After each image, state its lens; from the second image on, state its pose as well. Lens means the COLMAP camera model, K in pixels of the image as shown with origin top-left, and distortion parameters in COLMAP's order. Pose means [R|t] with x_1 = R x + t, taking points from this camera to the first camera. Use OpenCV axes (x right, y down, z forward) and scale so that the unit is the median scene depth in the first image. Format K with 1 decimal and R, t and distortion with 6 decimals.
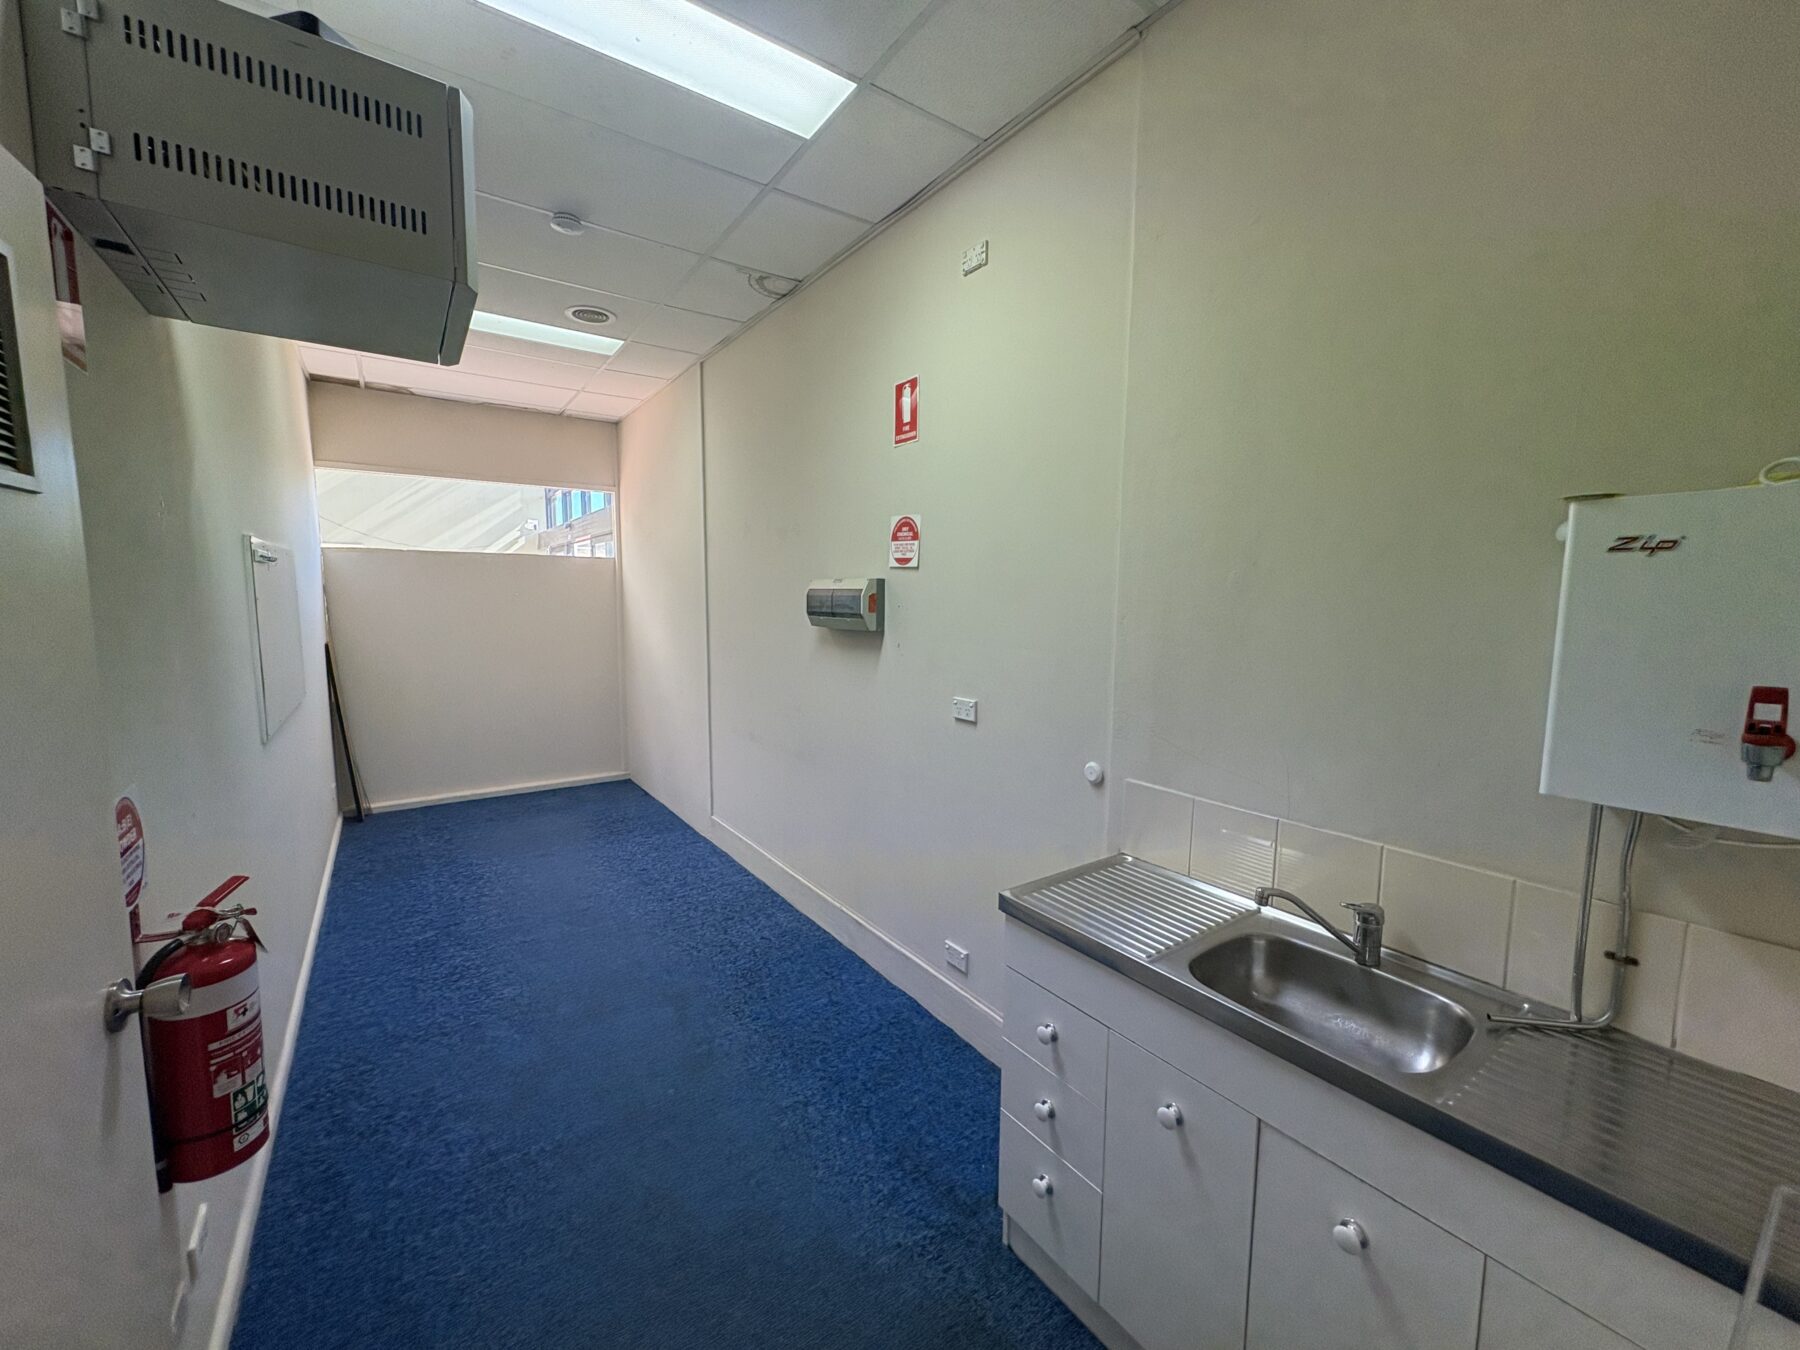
lens RADIAL K [[714.9, 0, 900.2], [0, 714.9, 672.7], [0, 0, 1]] dist [0.002440, 0.000304]
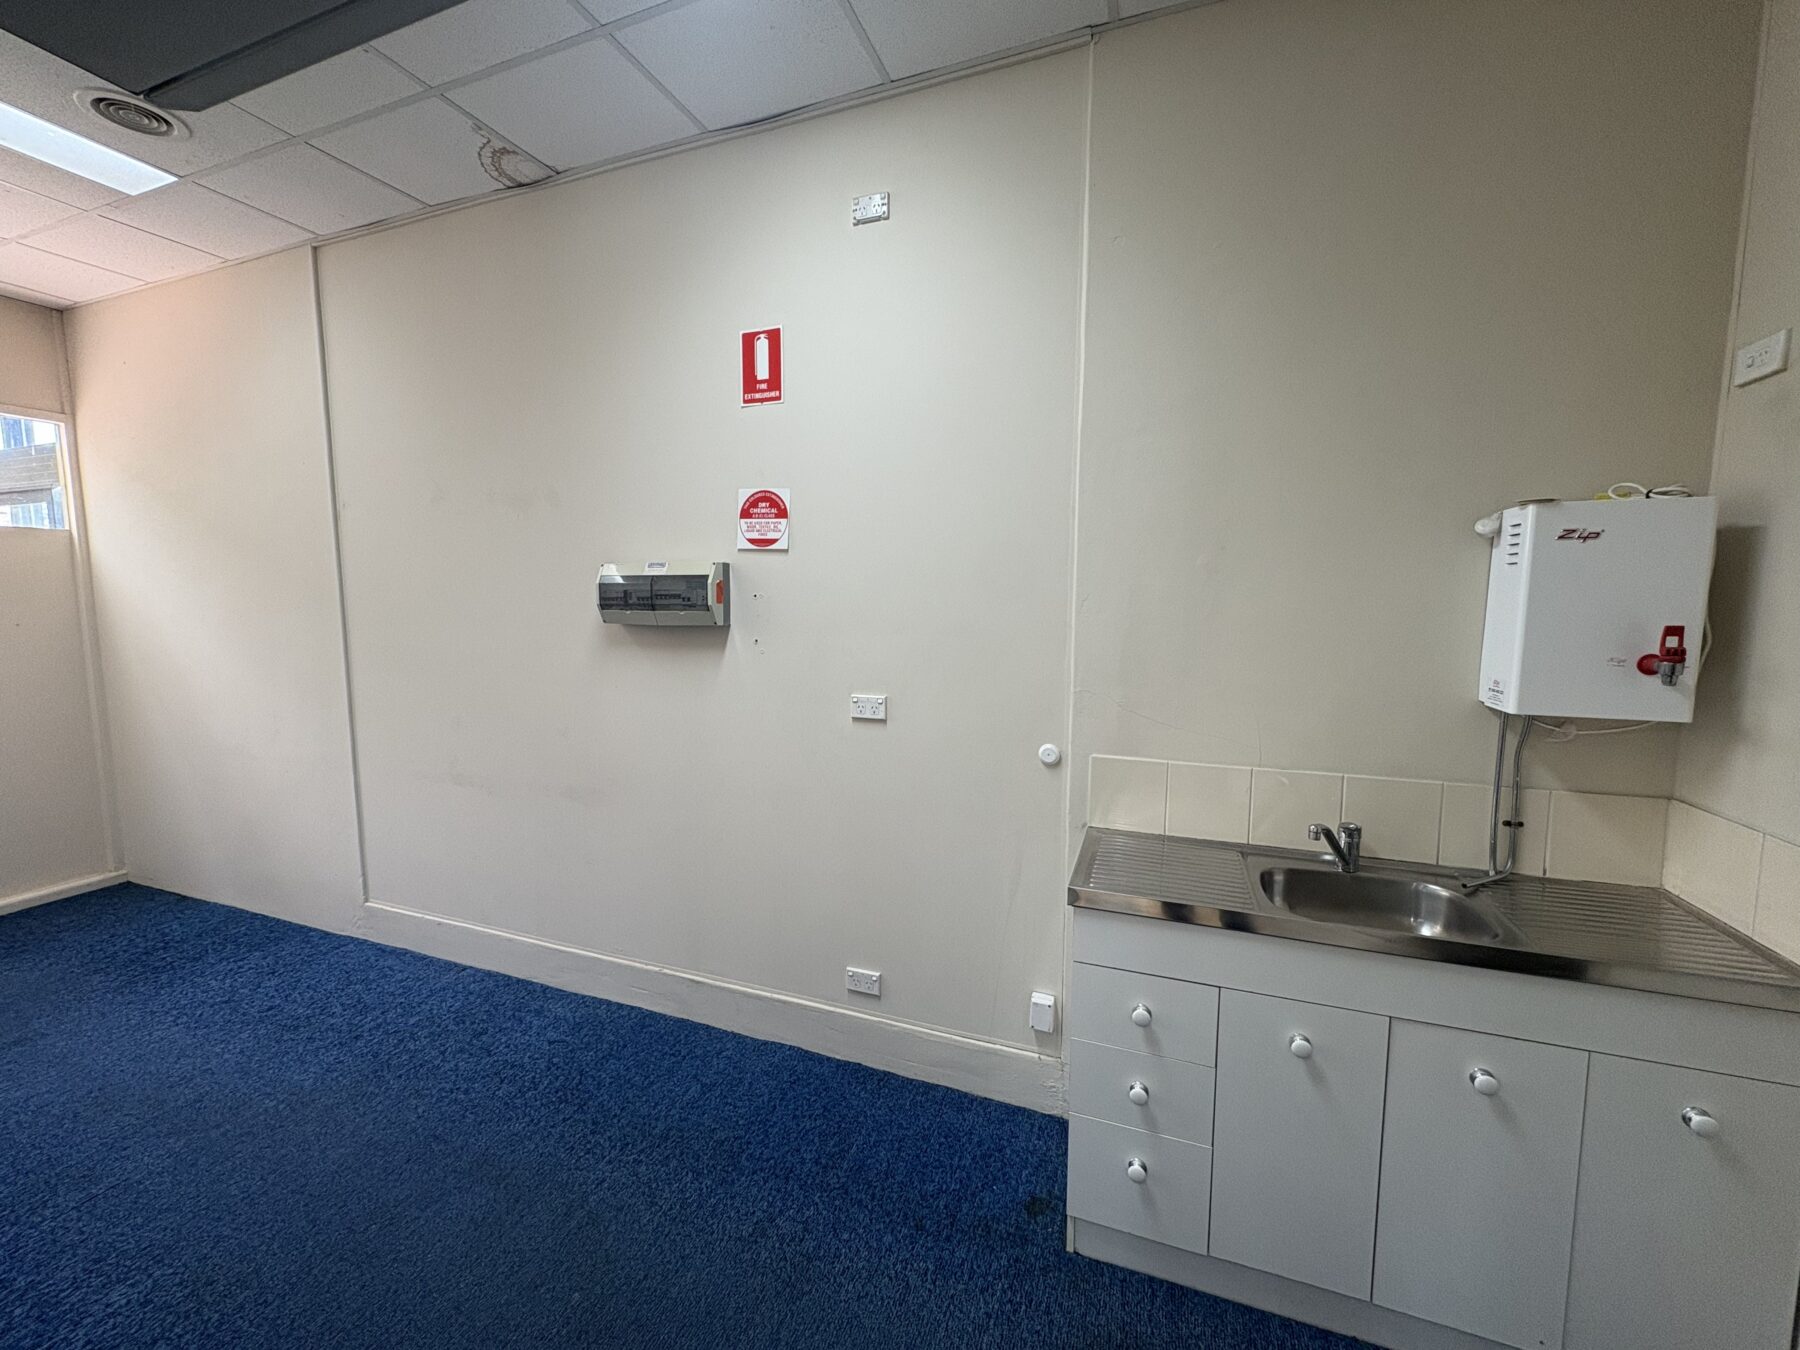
lens RADIAL K [[714.9, 0, 900.2], [0, 714.9, 672.7], [0, 0, 1]] dist [0.002440, 0.000304]
pose [[0.828784, -0.060809, 0.556254, -0.350794], [0.063717, 0.997868, 0.014151, -0.002417], [-0.555929, 0.023715, 0.830892, 0.207416]]
